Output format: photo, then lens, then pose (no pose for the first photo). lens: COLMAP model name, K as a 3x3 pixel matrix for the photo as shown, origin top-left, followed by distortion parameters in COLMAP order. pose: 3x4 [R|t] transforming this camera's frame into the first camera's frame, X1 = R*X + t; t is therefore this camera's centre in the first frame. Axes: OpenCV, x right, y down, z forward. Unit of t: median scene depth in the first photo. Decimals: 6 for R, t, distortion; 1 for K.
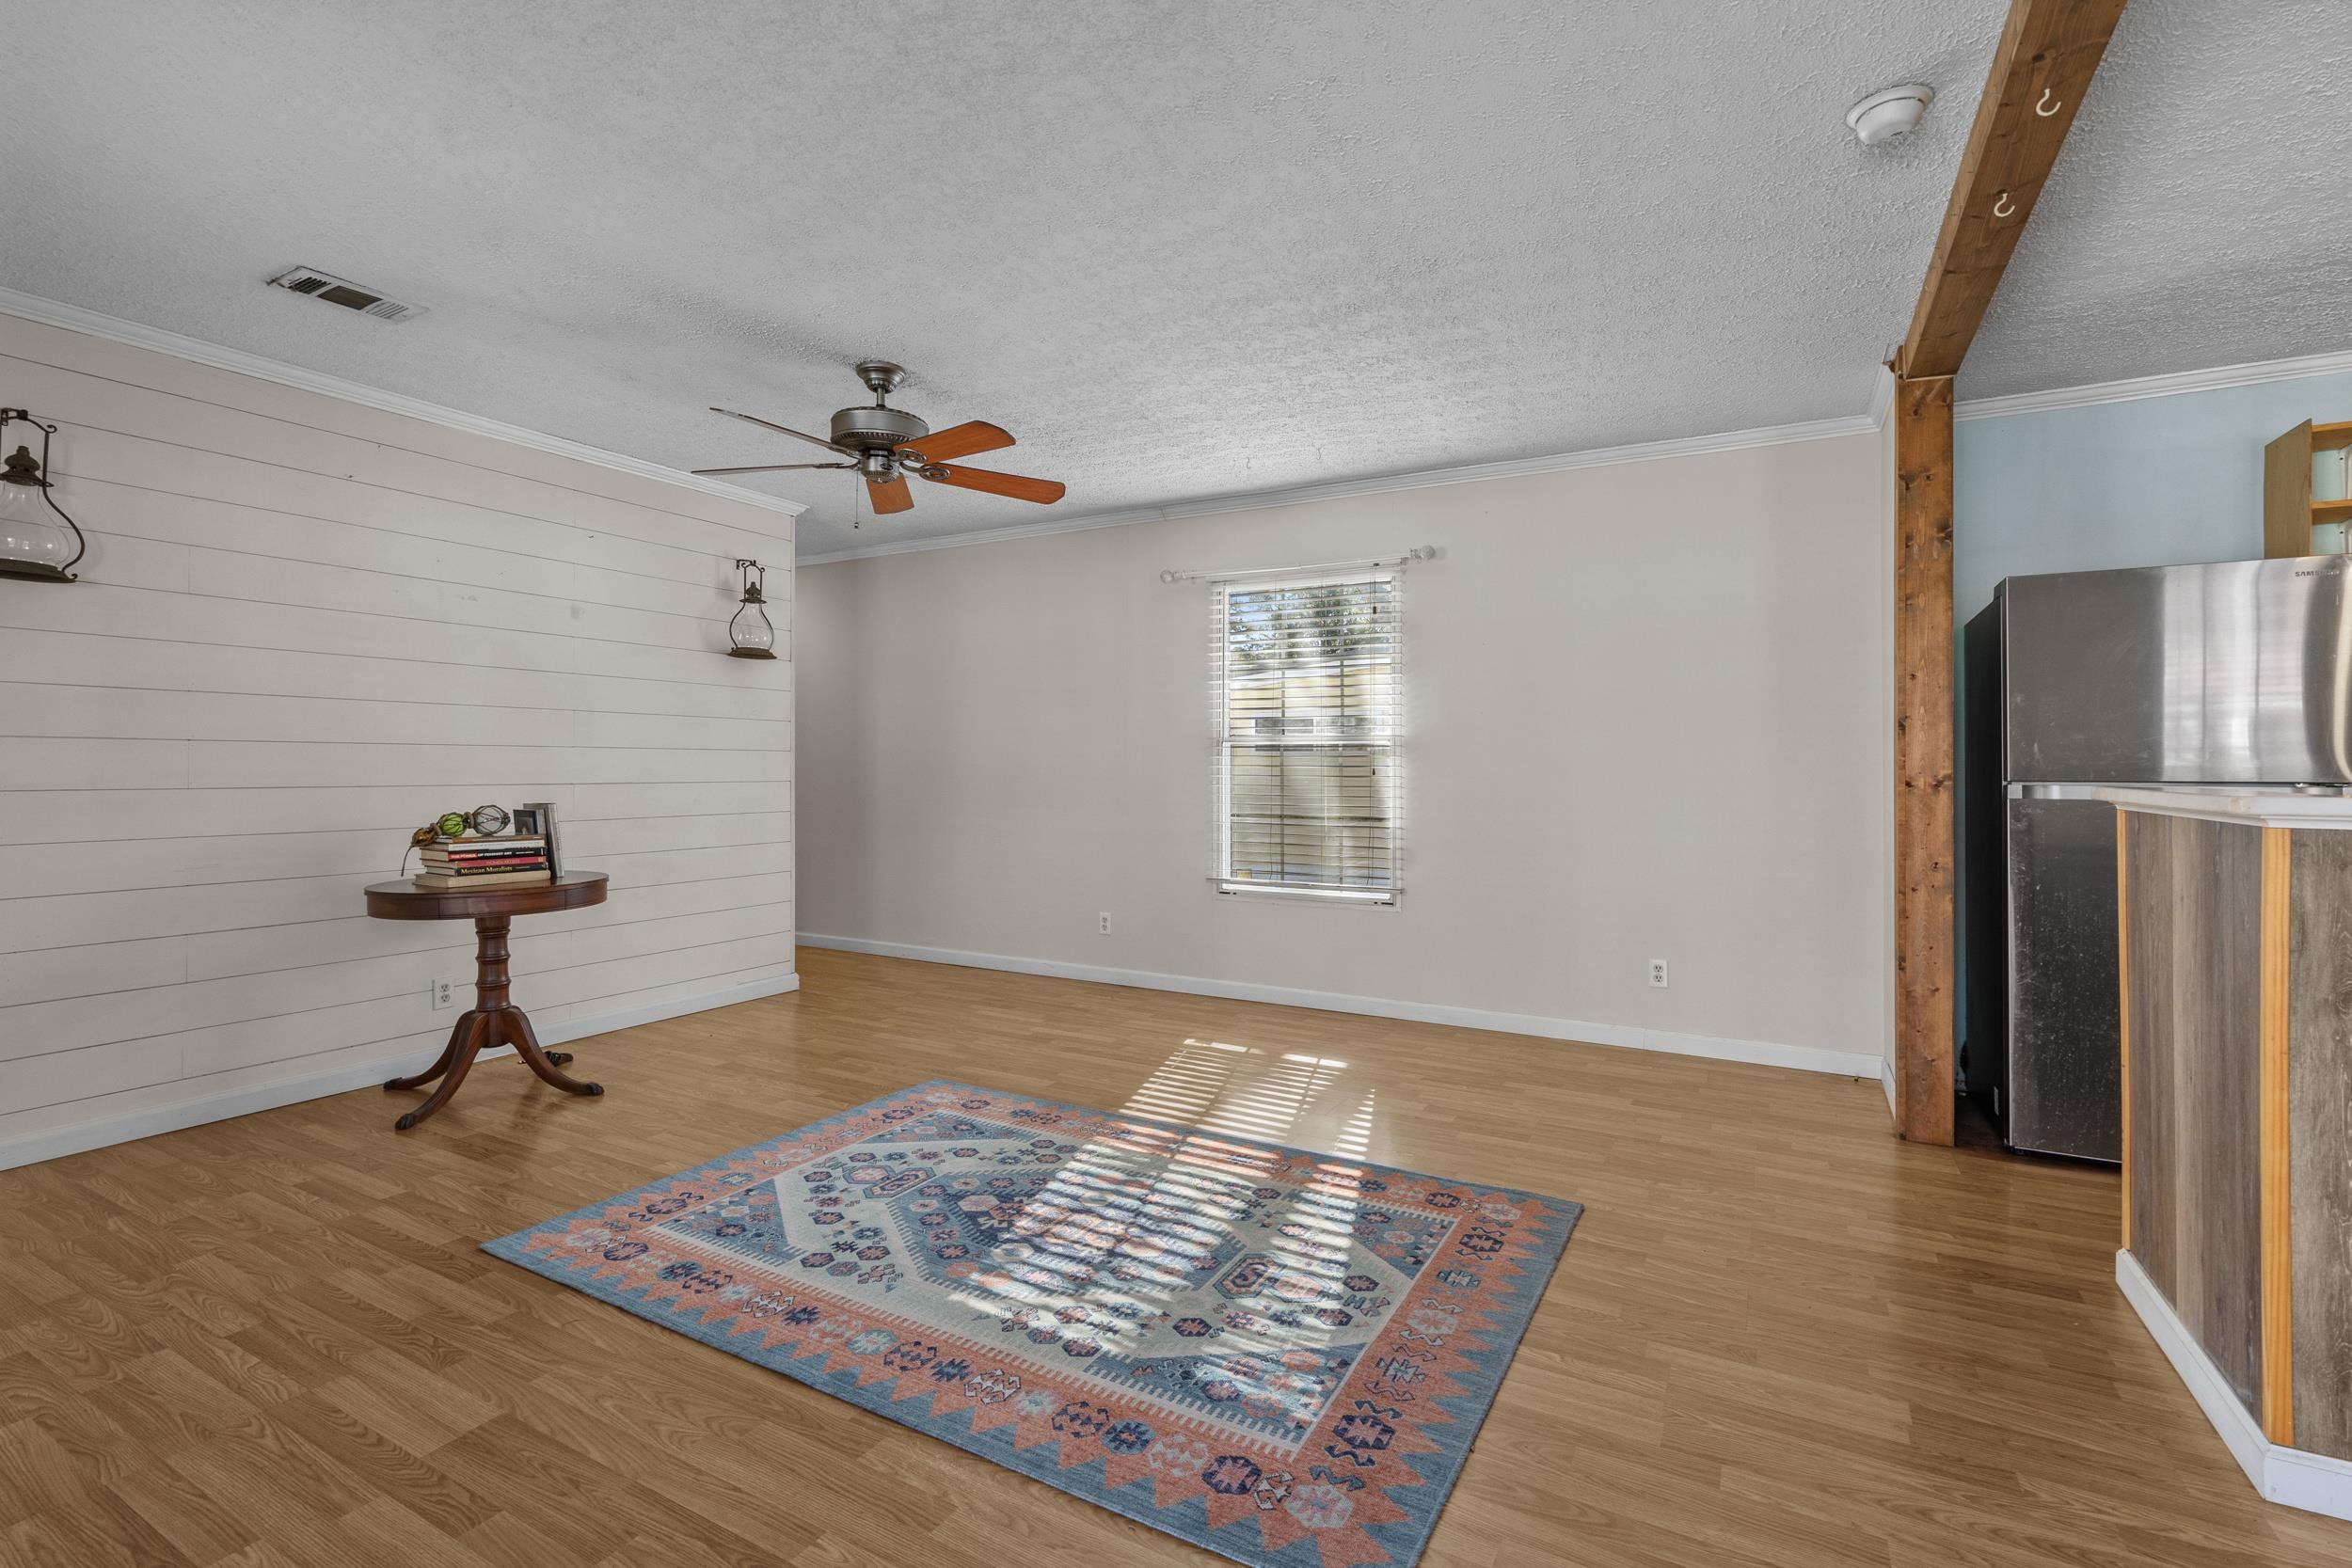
lens RADIAL K [[1066.0, 0, 1176.0], [0, 1066.0, 784.0], [0, 0, 1]] dist [-0.000238, -0.000056]
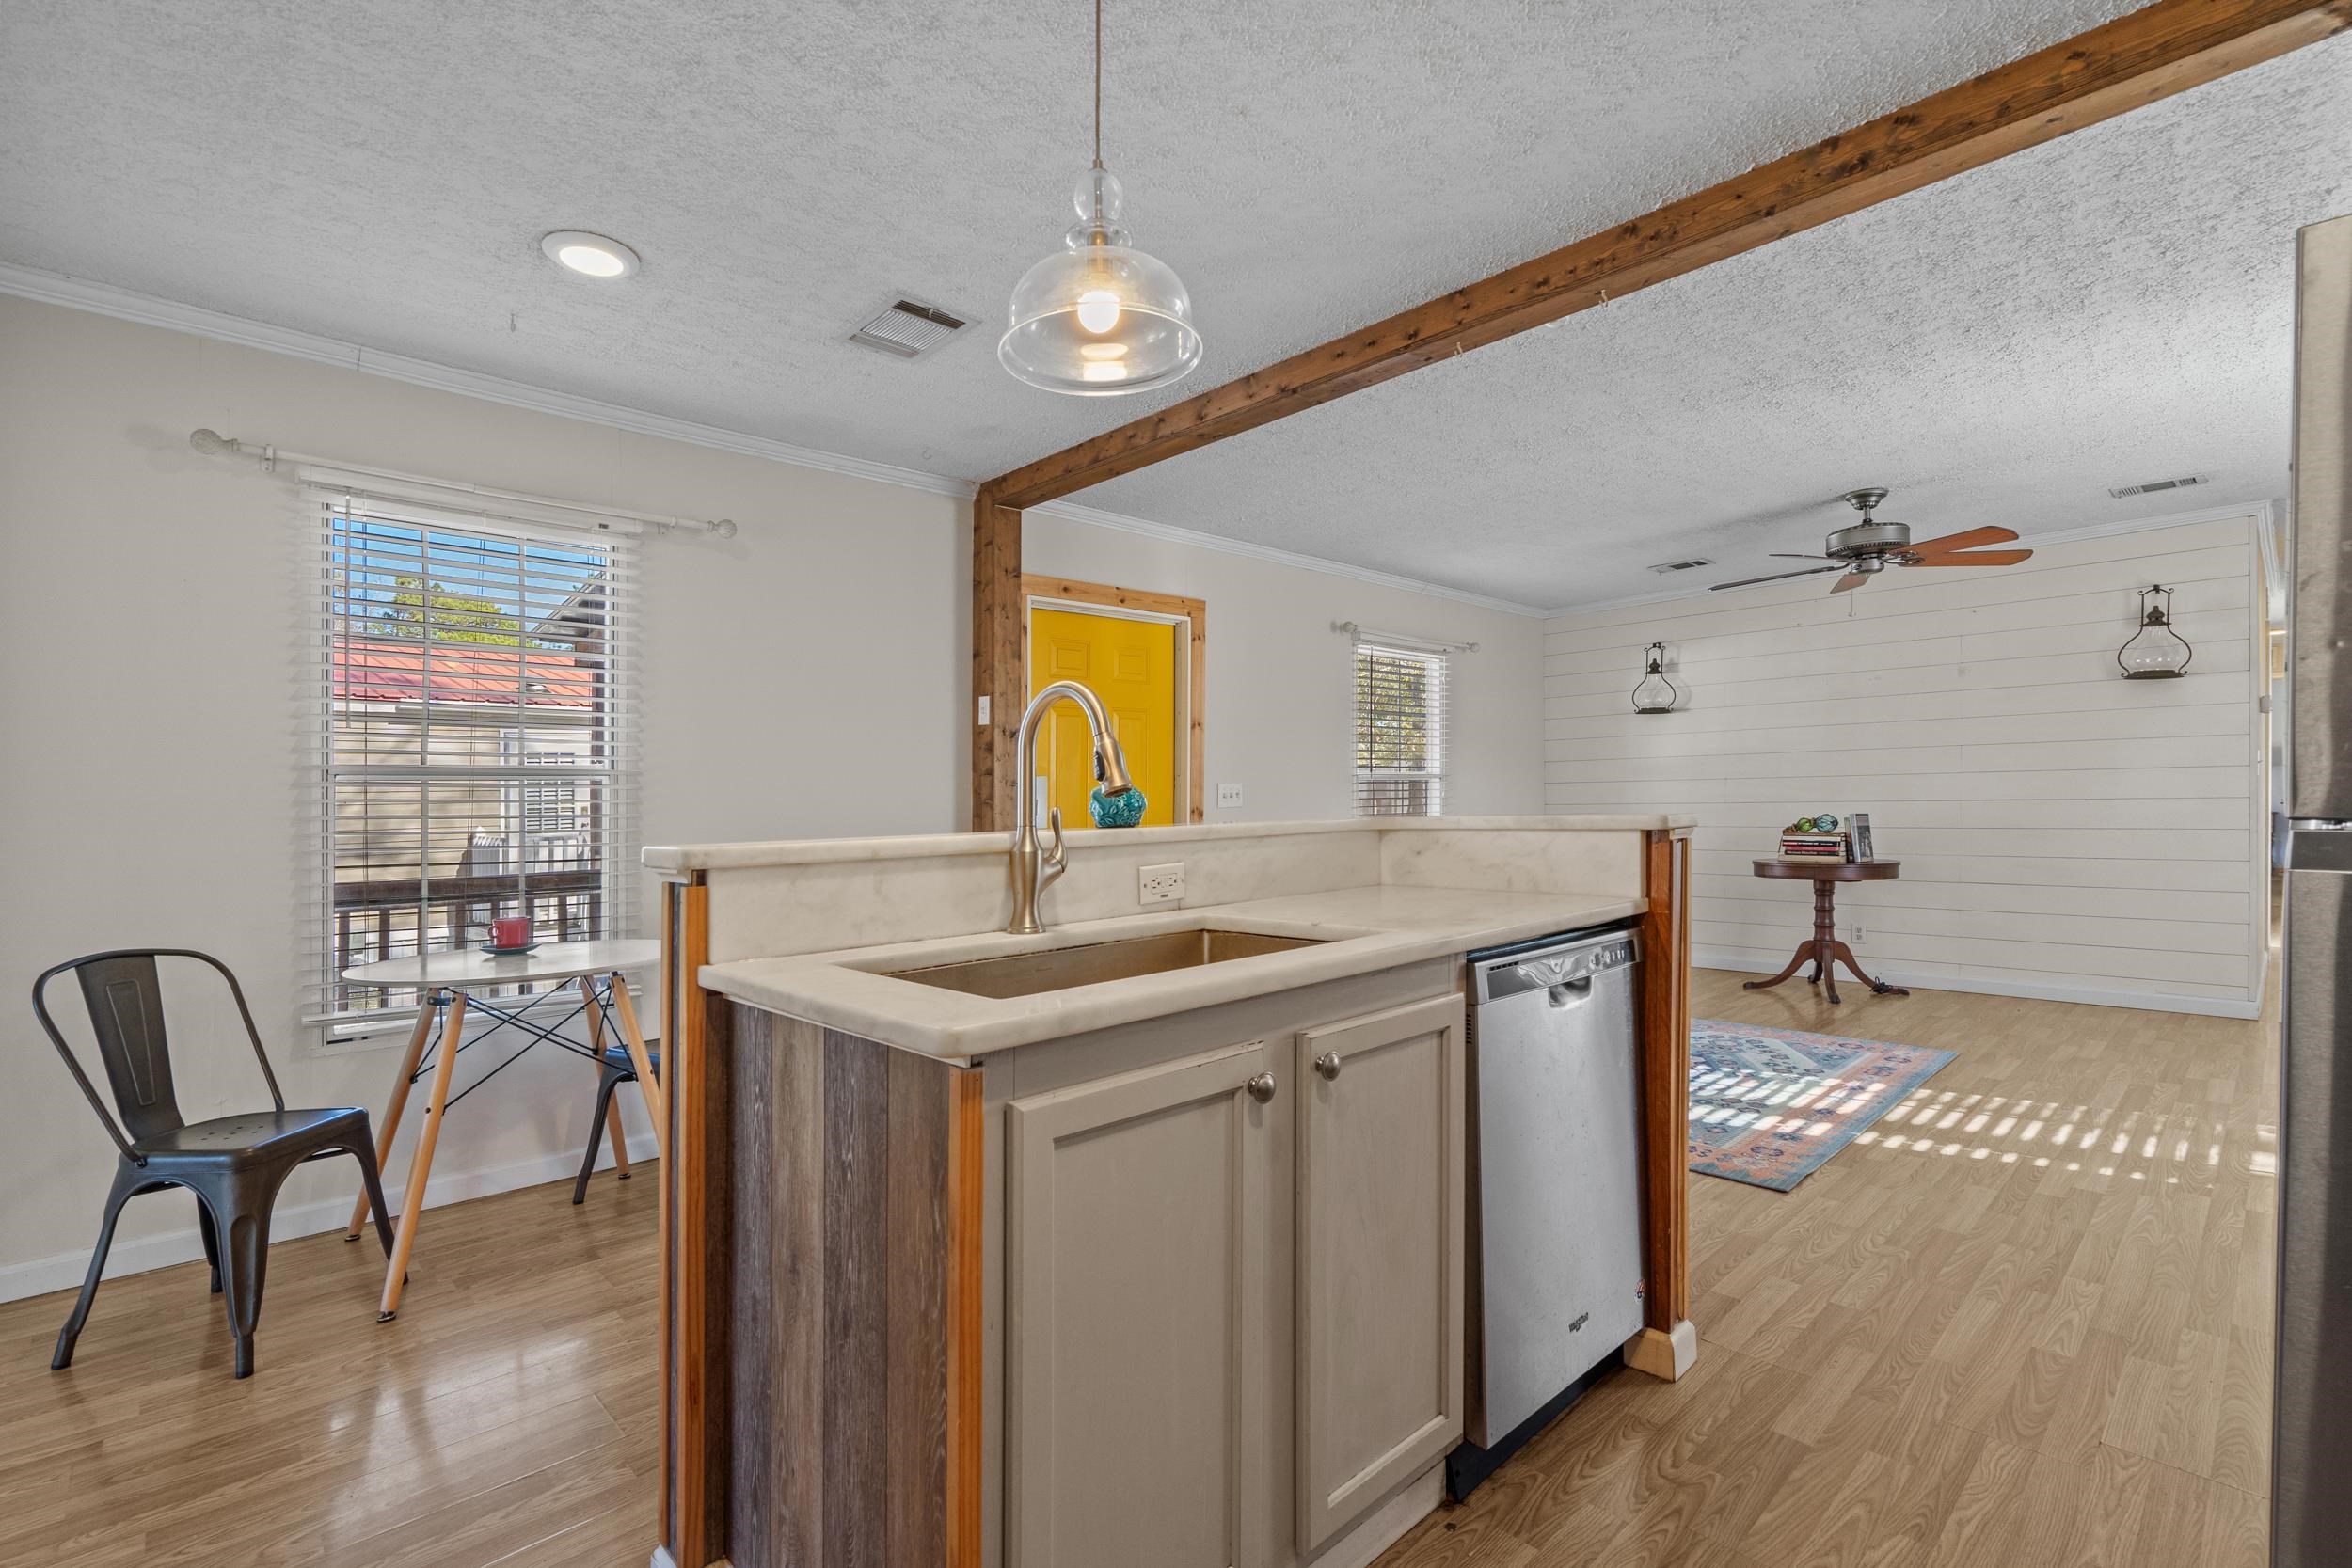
lens RADIAL K [[1086.7, 0, 1176.0], [0, 1086.7, 784.0], [0, 0, 1]] dist [-0.017328, -0.000074]
pose [[-0.292766, -0.010351, -0.956128, 1.229410], [0.001750, 0.999934, -0.011362, -0.008555], [0.956183, -0.005000, -0.292728, 0.549103]]
